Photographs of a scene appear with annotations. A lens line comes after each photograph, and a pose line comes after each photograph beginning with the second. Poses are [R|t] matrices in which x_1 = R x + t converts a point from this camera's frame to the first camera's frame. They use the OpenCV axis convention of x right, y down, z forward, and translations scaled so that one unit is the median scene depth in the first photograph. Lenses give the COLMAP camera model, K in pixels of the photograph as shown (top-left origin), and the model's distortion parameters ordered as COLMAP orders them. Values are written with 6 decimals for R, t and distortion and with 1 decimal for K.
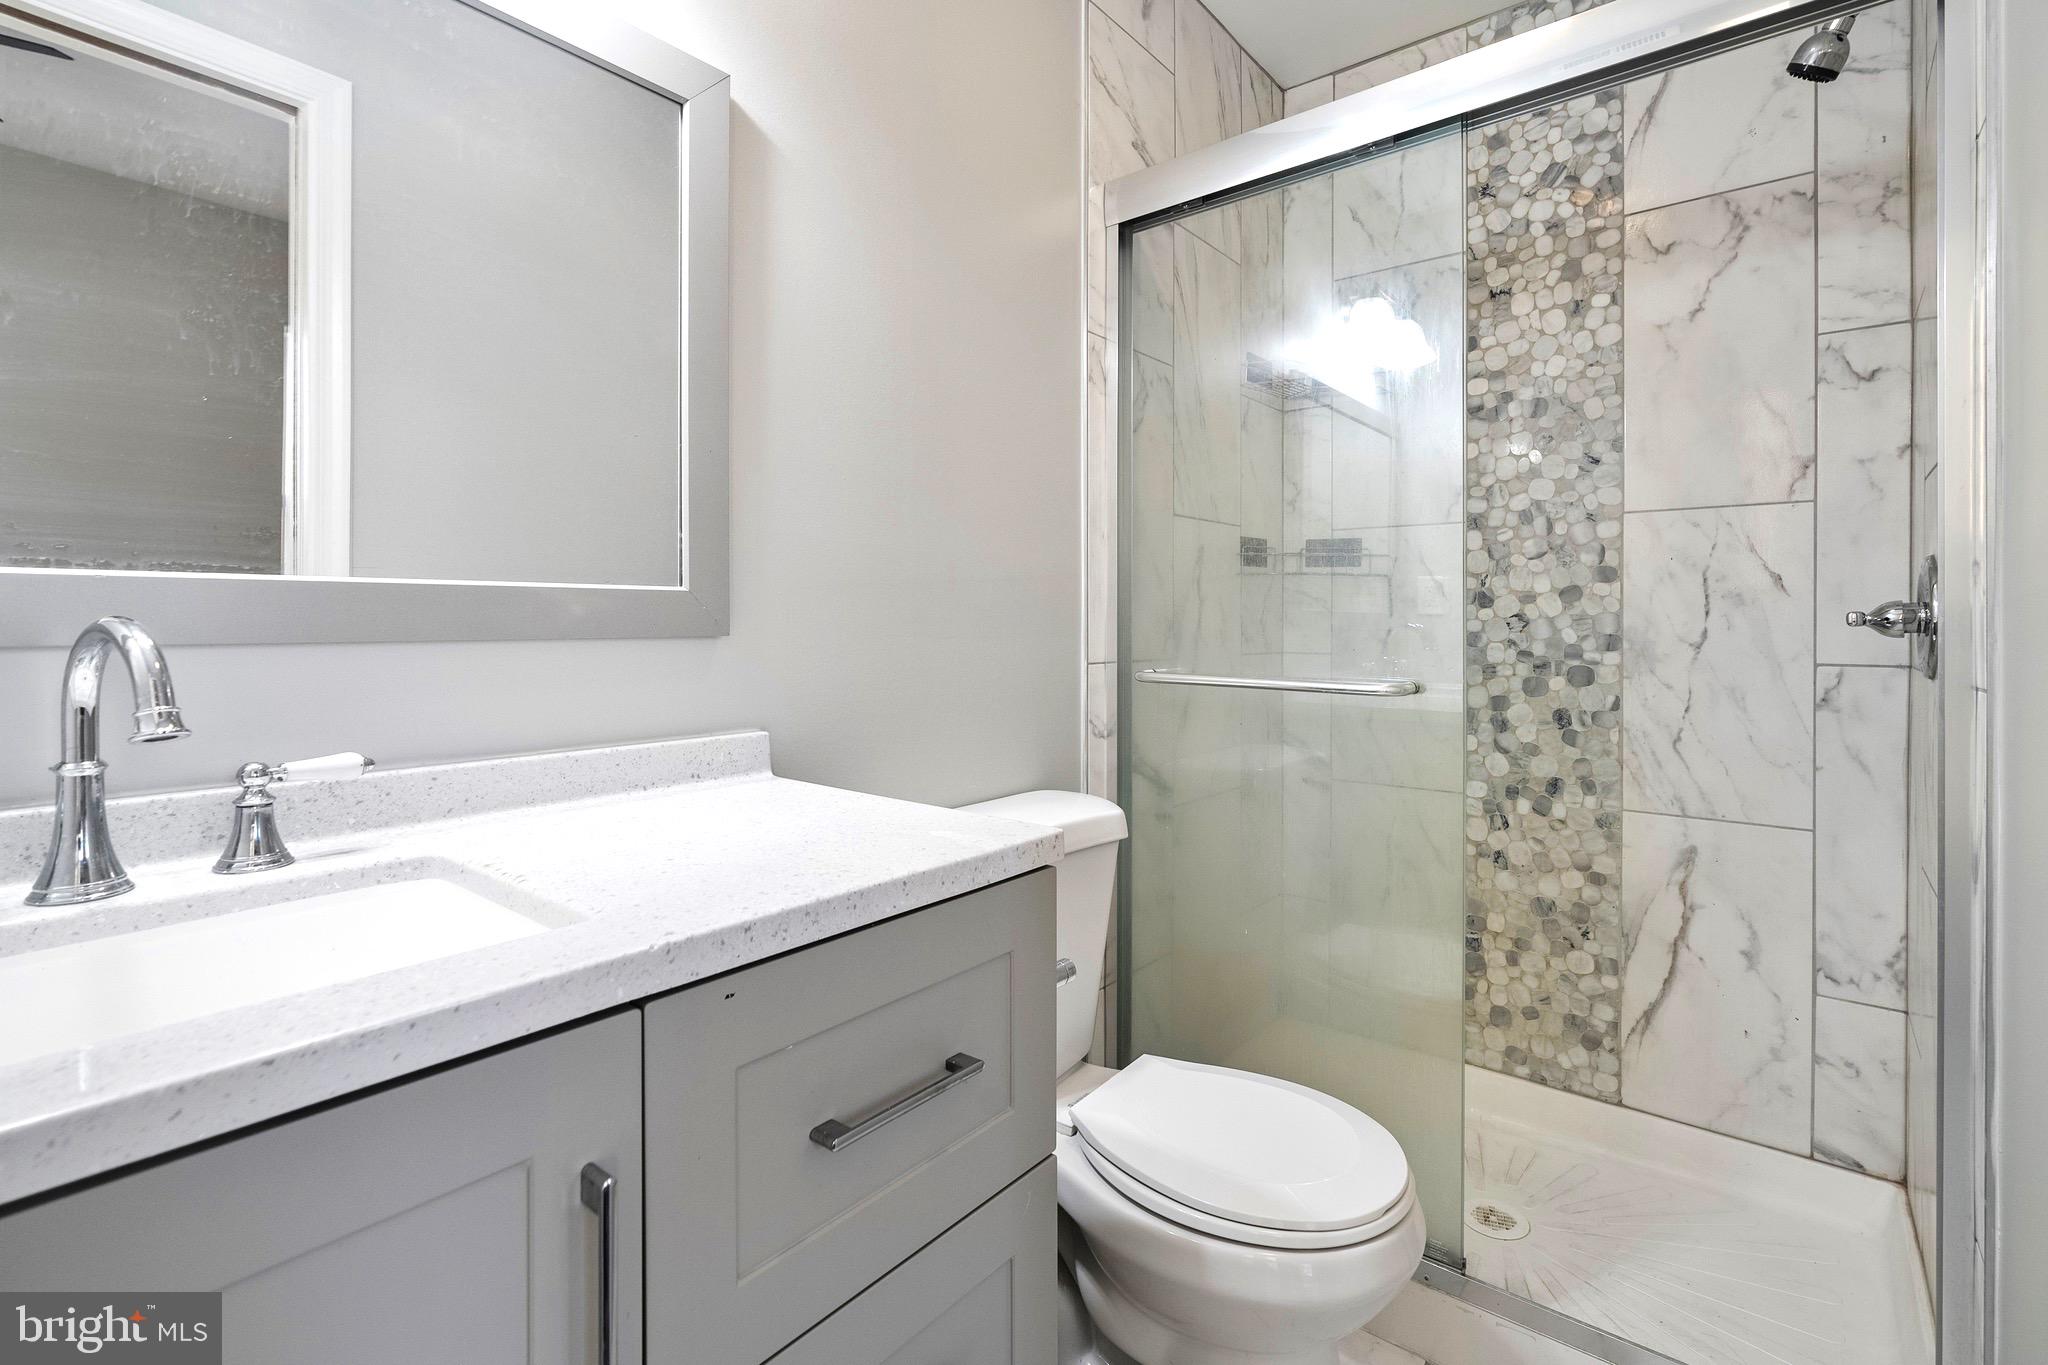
lens RADIAL K [[949.0, 0, 1019.6], [0, 949.0, 622.5], [0, 0, 1]] dist [-0.013148, 0.006417]
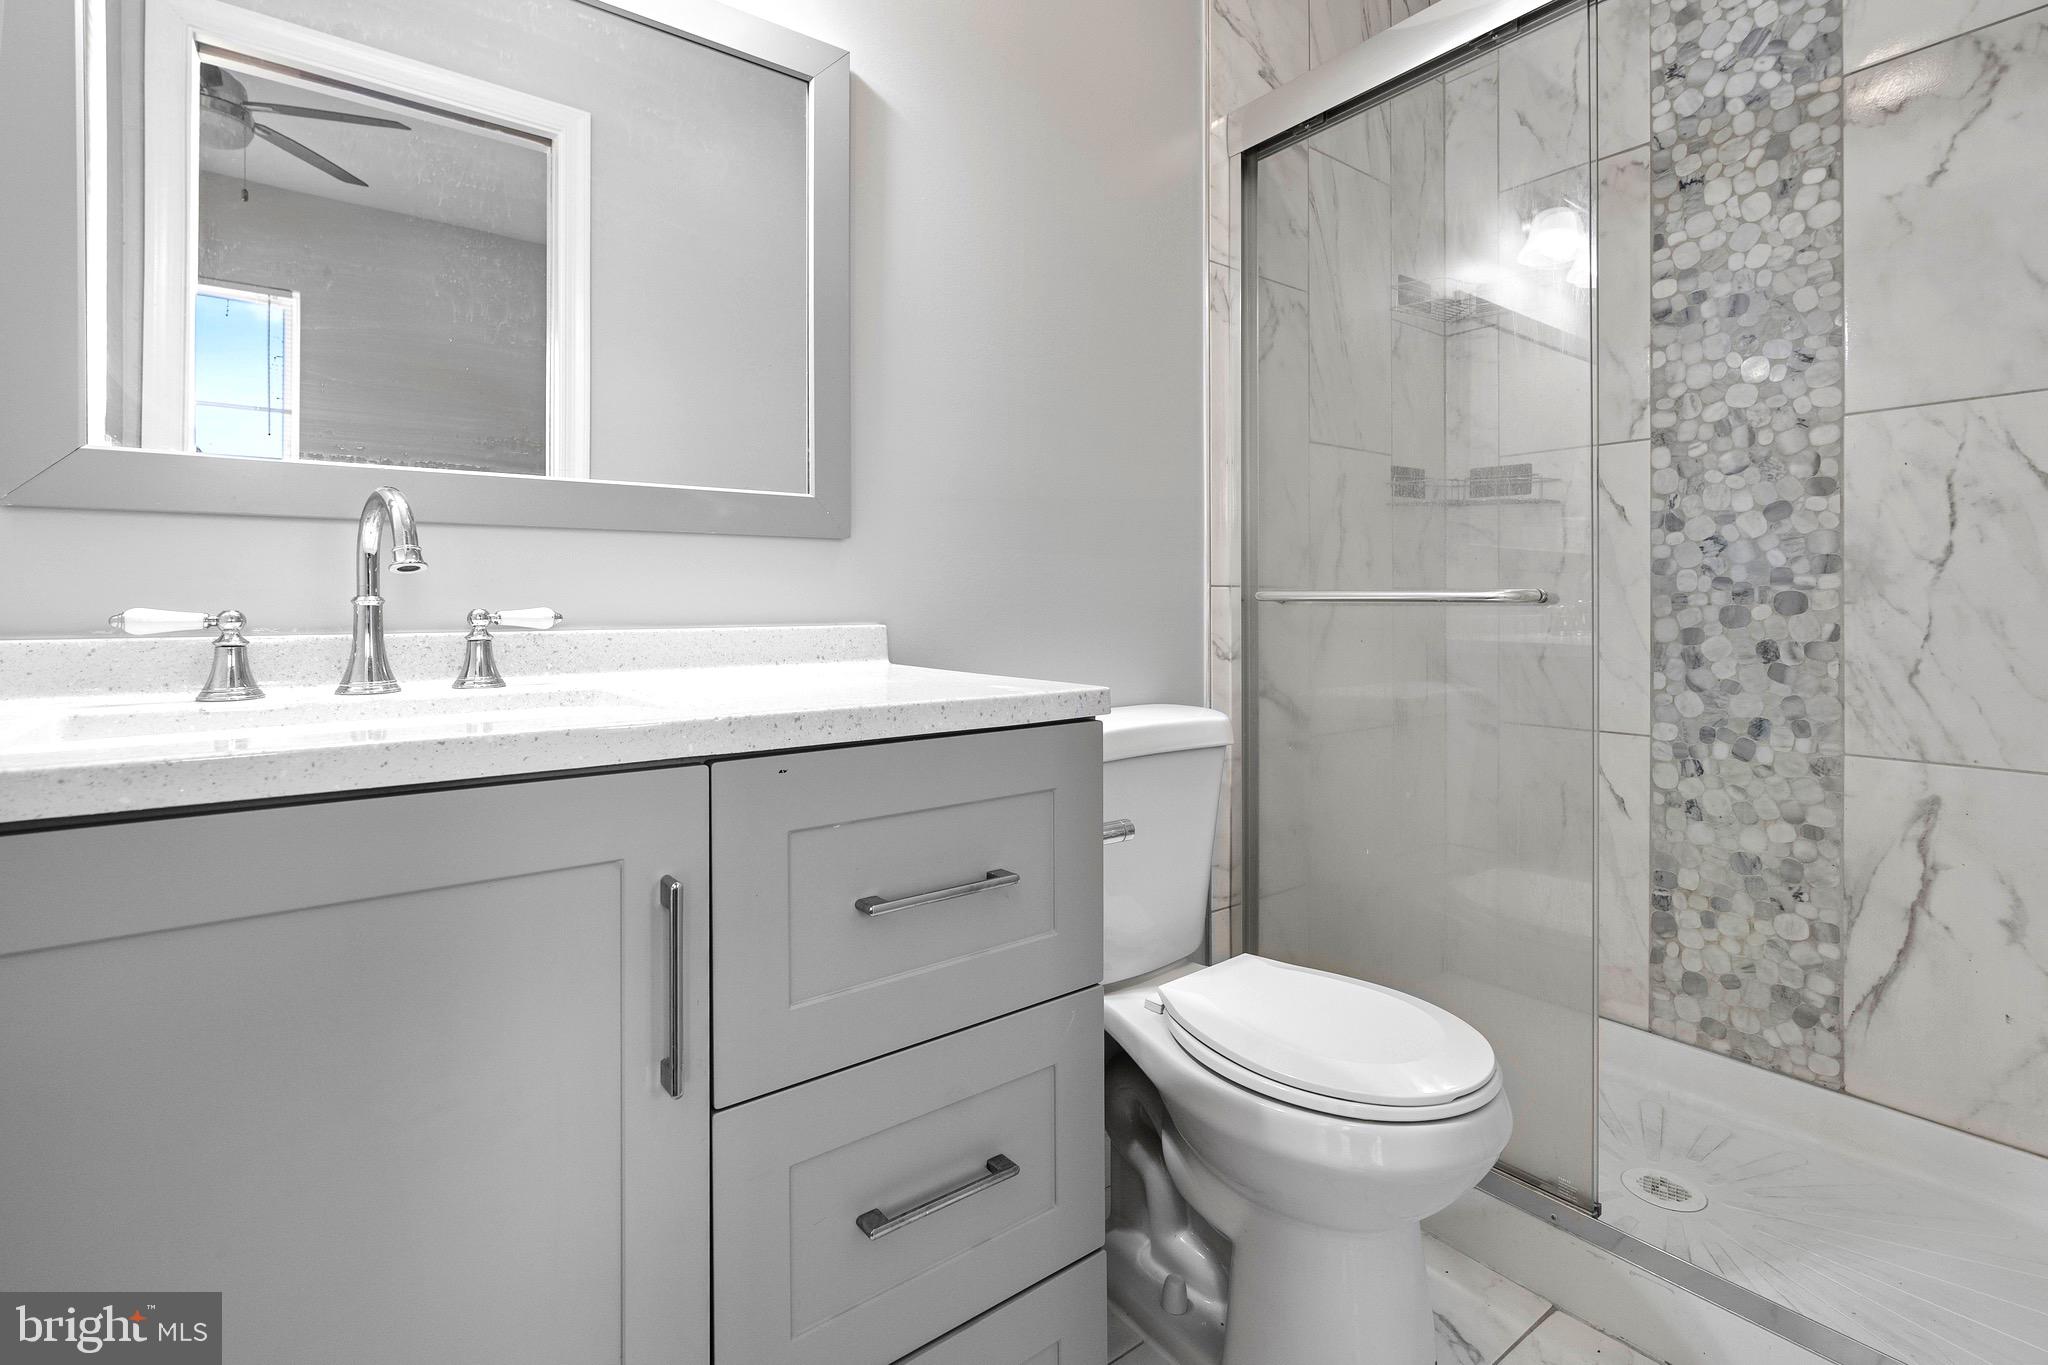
lens RADIAL K [[951.4, 0, 986.3], [0, 951.4, 601.8], [0, 0, 1]] dist [-0.009895, 0.003042]
pose [[0.968114, -0.001636, -0.250504, 0.087055], [0.001095, 0.999997, -0.002297, 0.057358], [0.250507, 0.001950, 0.968113, -0.046937]]
